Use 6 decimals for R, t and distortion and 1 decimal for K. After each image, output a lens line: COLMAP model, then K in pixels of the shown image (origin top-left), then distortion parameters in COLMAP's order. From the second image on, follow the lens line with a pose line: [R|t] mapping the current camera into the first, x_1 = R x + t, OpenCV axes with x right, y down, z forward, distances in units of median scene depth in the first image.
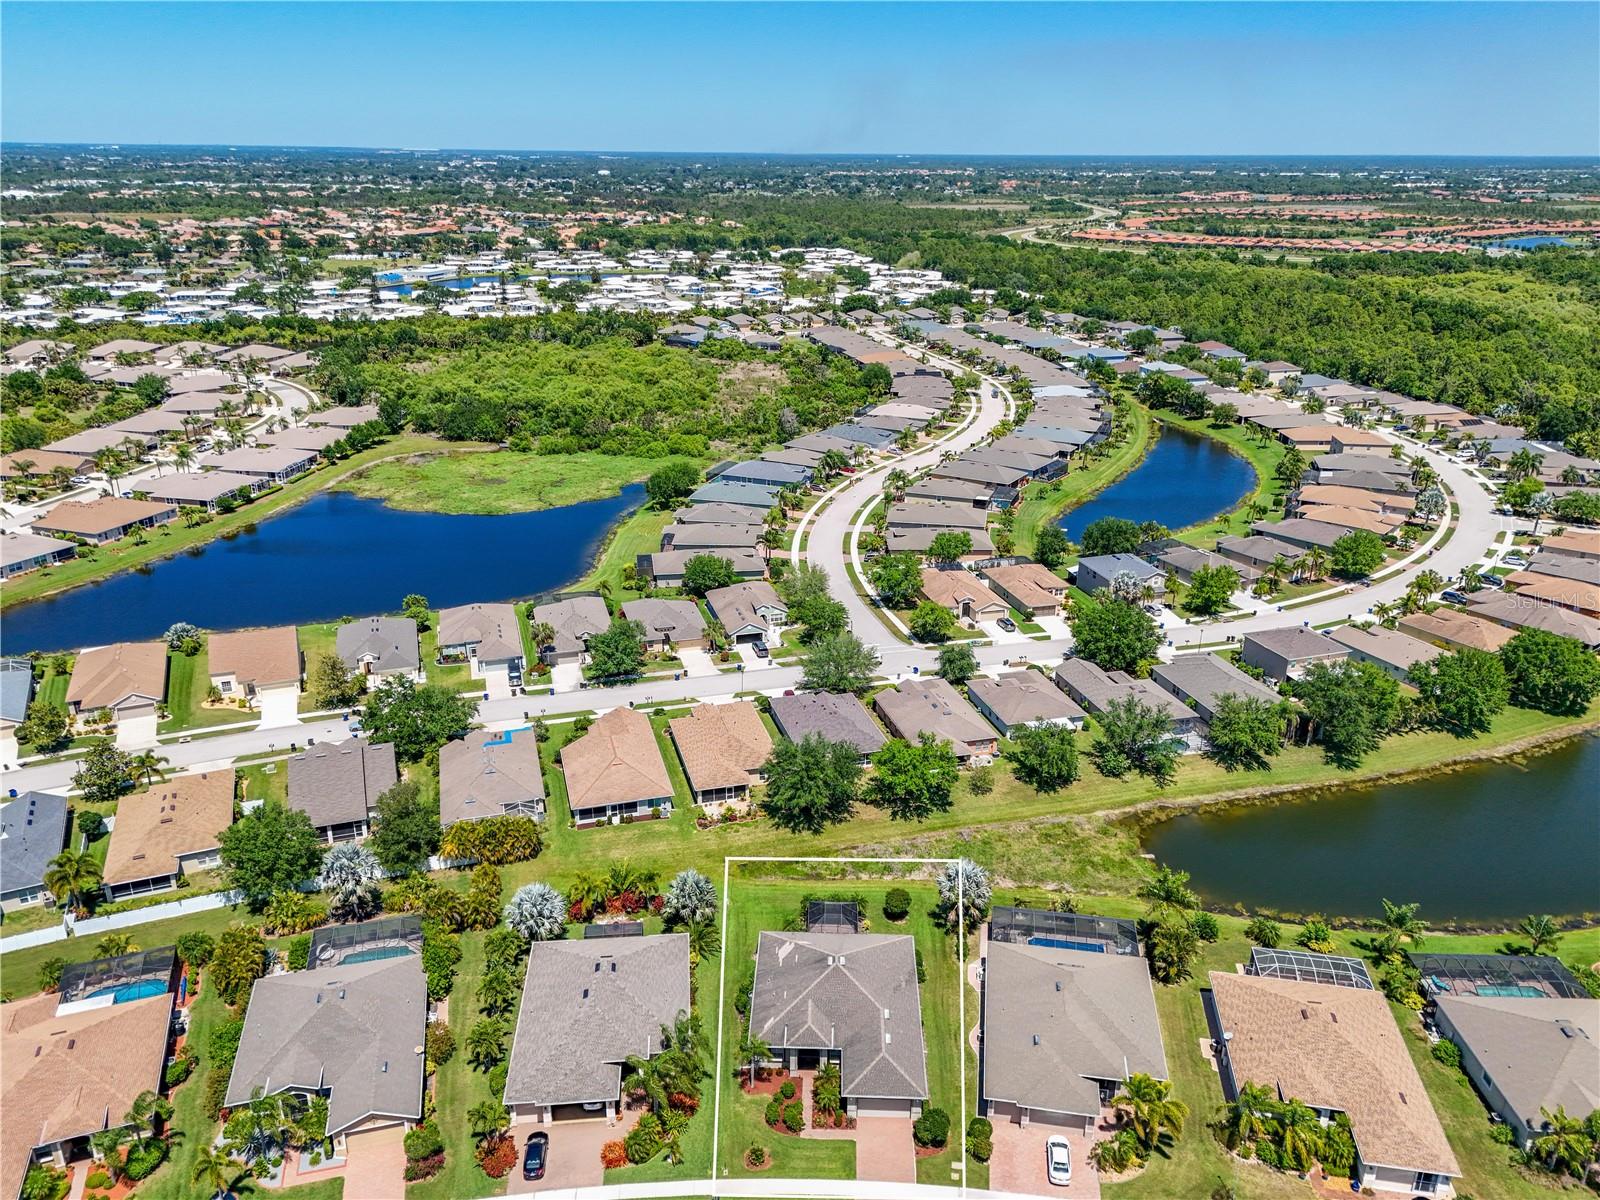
lens RADIAL K [[1183.6, 0, 804.0], [0, 1183.6, 600.3], [0, 0, 1]] dist [0.076831, -0.072005]
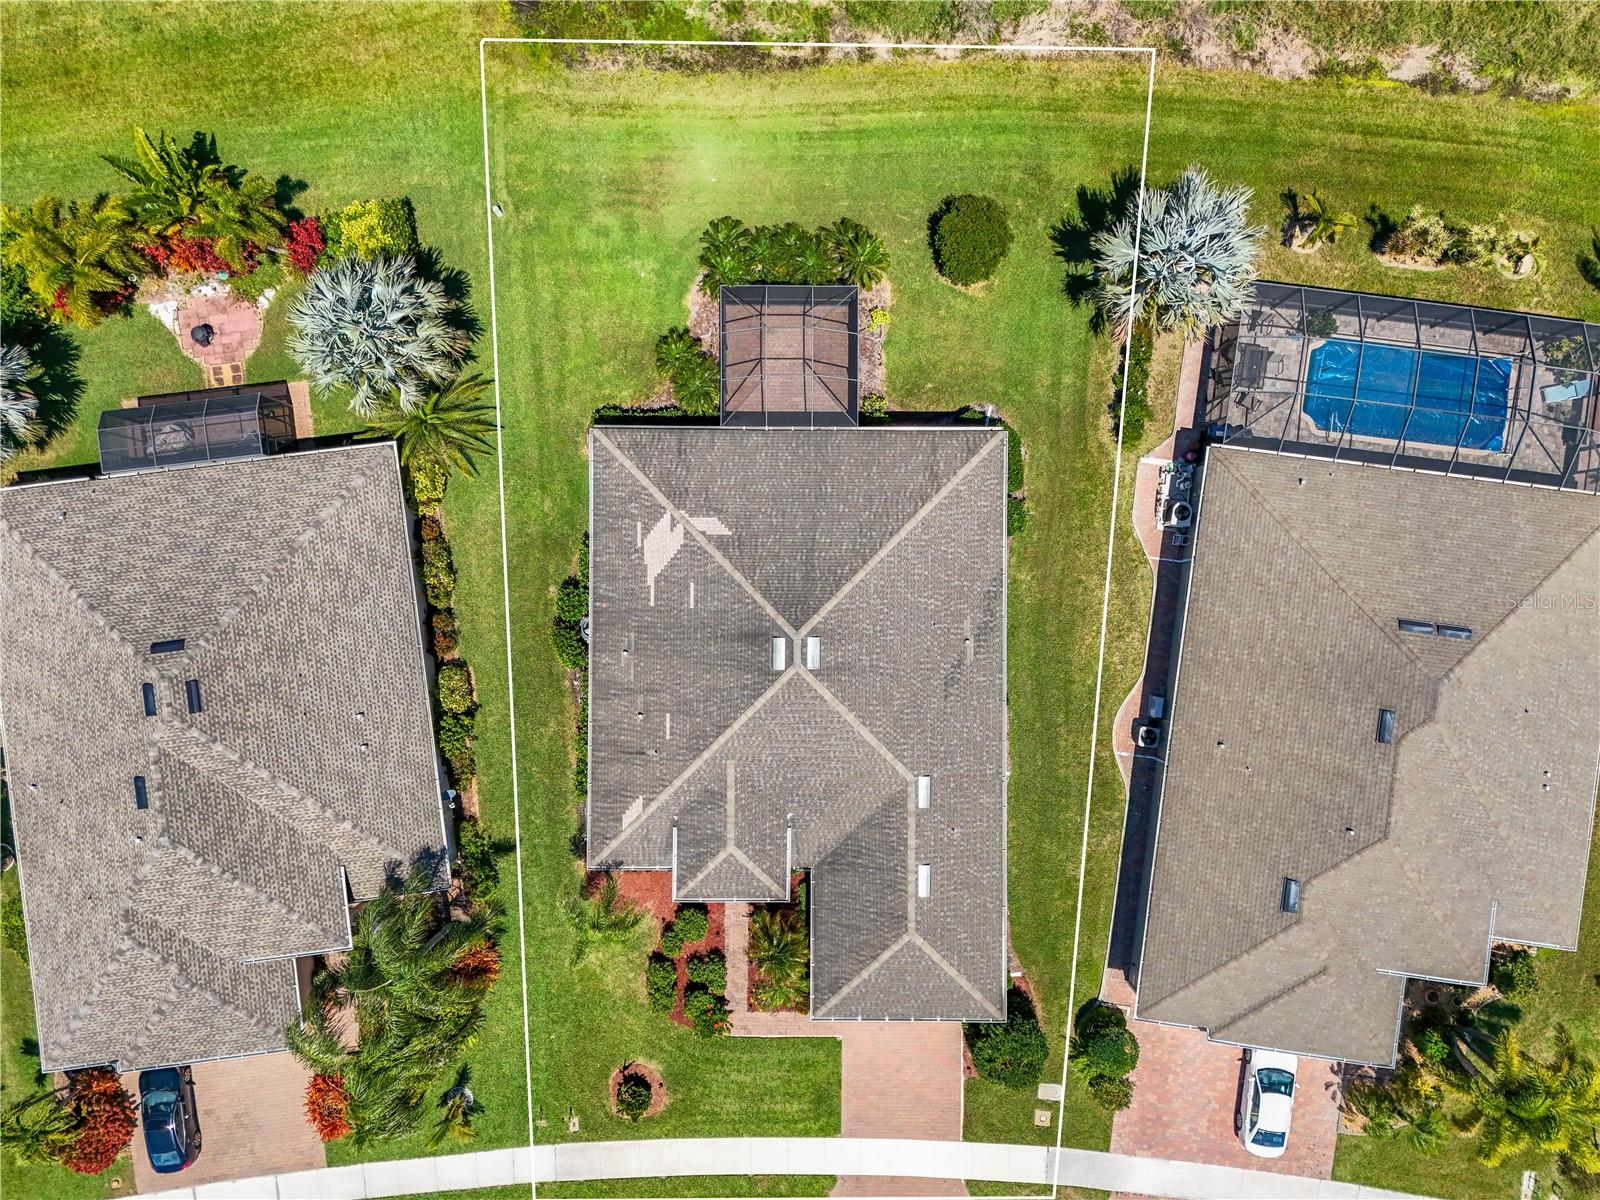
lens RADIAL K [[1183.6, 0, 804.0], [0, 1183.6, 600.3], [0, 0, 1]] dist [0.076831, -0.072005]
pose [[0.999633, -0.025785, -0.008313, 0.025248], [0.017039, 0.359805, 0.932872, -0.035299], [-0.021063, -0.932671, 0.360112, 0.677109]]
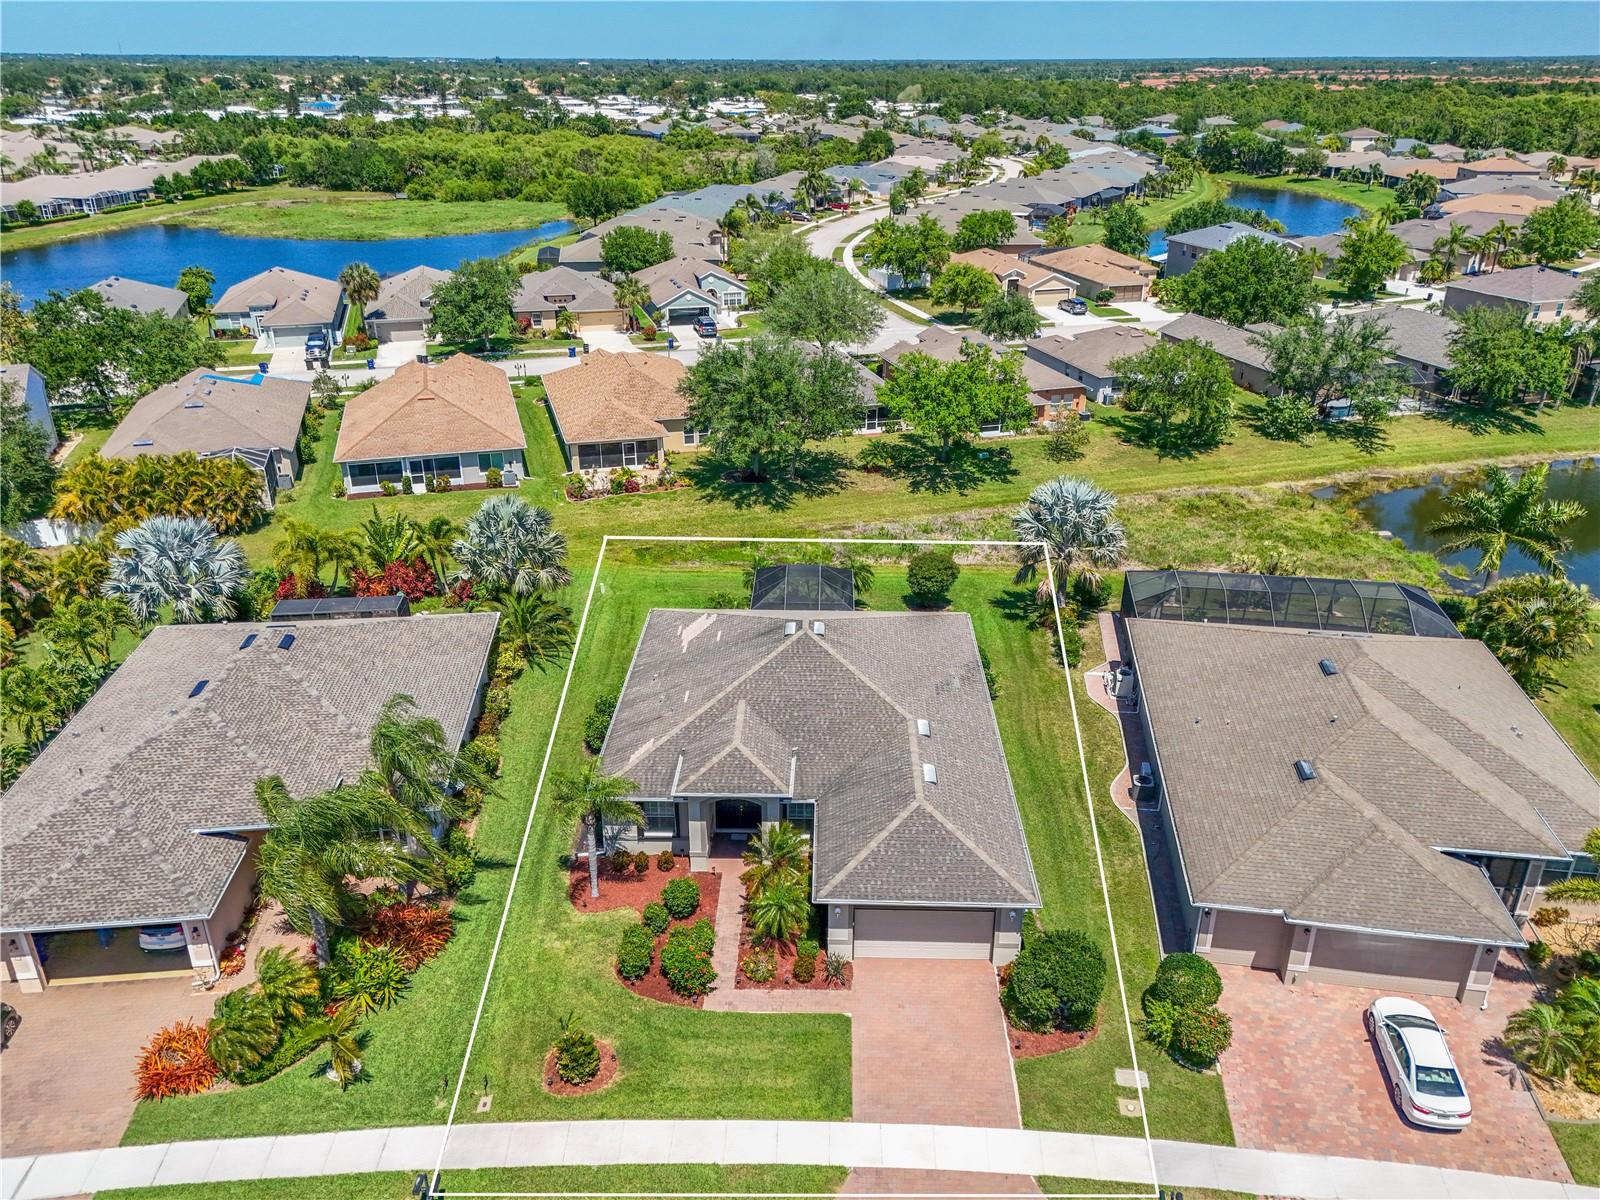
lens RADIAL K [[1183.6, 0, 804.0], [0, 1183.6, 600.3], [0, 0, 1]] dist [0.076831, -0.072005]
pose [[0.999957, -0.008765, 0.003121, 0.019620], [0.008561, 0.998154, 0.060126, 0.203845], [-0.003642, -0.060097, 0.998186, 0.433707]]
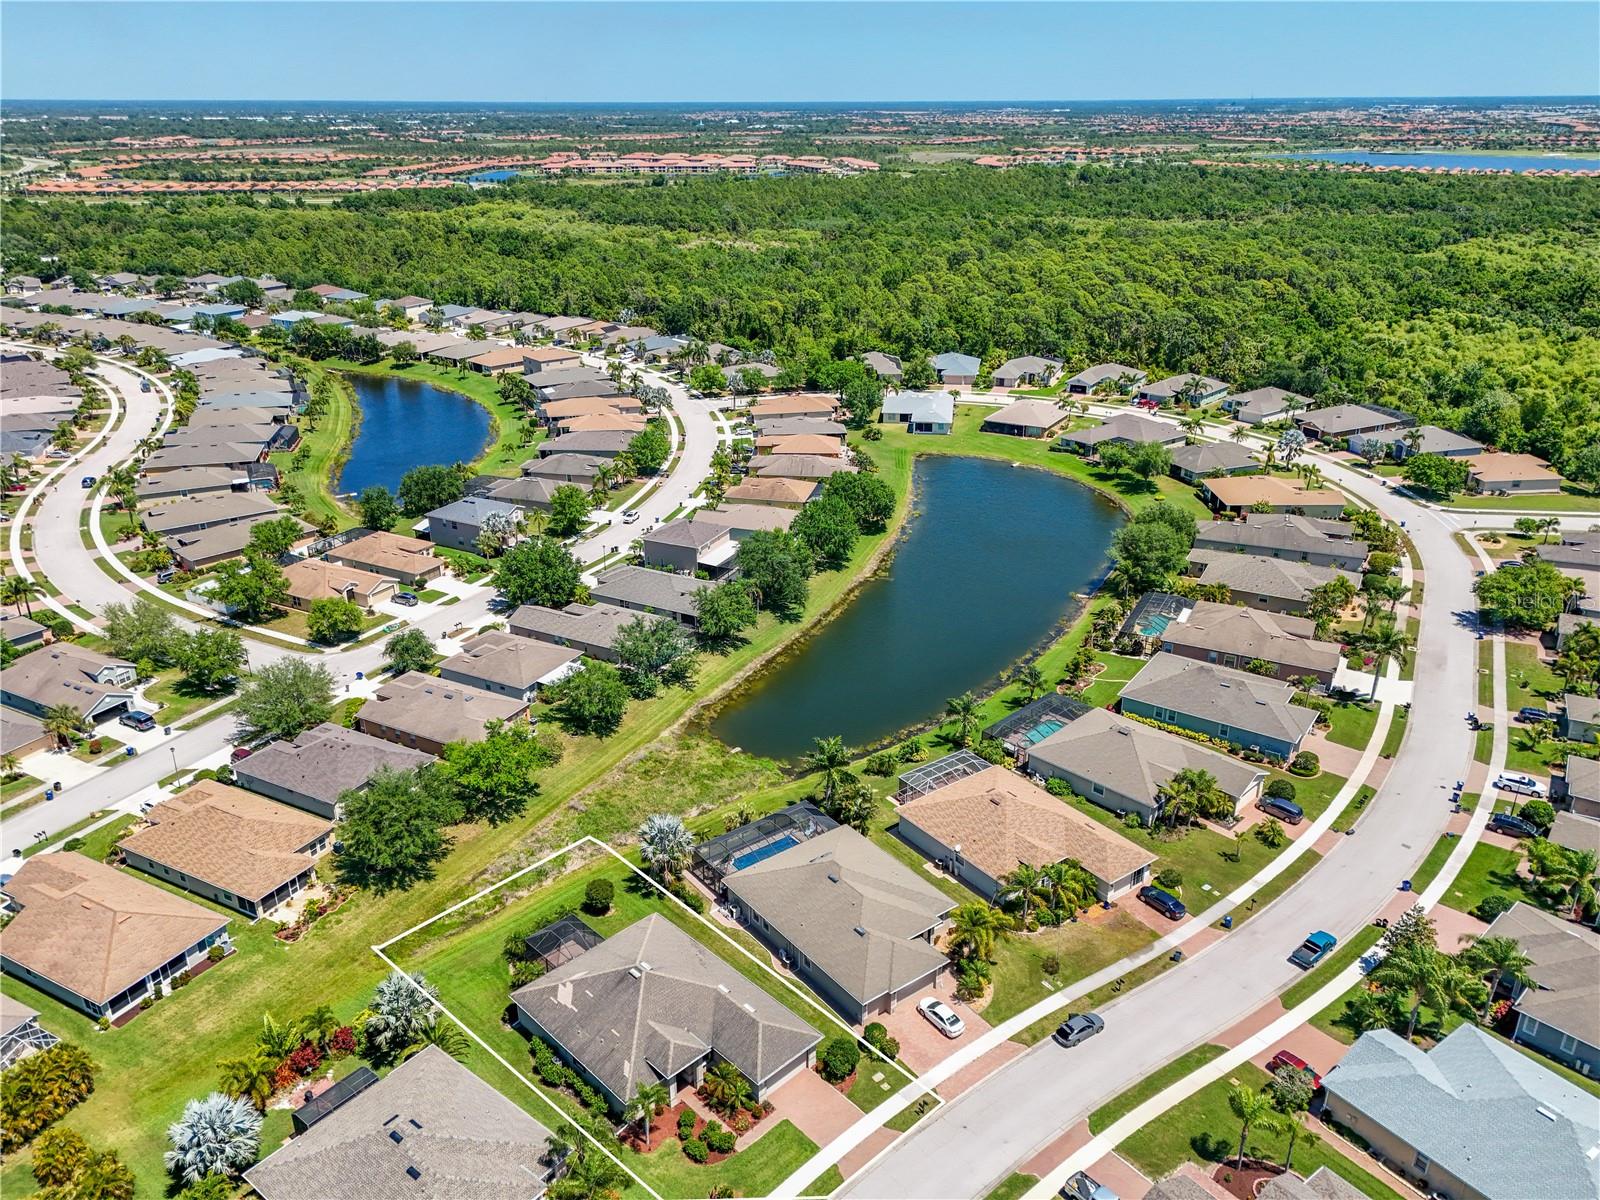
lens RADIAL K [[1183.6, 0, 804.0], [0, 1183.6, 600.3], [0, 0, 1]] dist [0.076831, -0.072005]
pose [[0.692219, -0.289266, 0.661179, -0.300377], [0.263485, 0.954212, 0.141613, -0.037829], [-0.671869, 0.076184, 0.736741, 0.193113]]
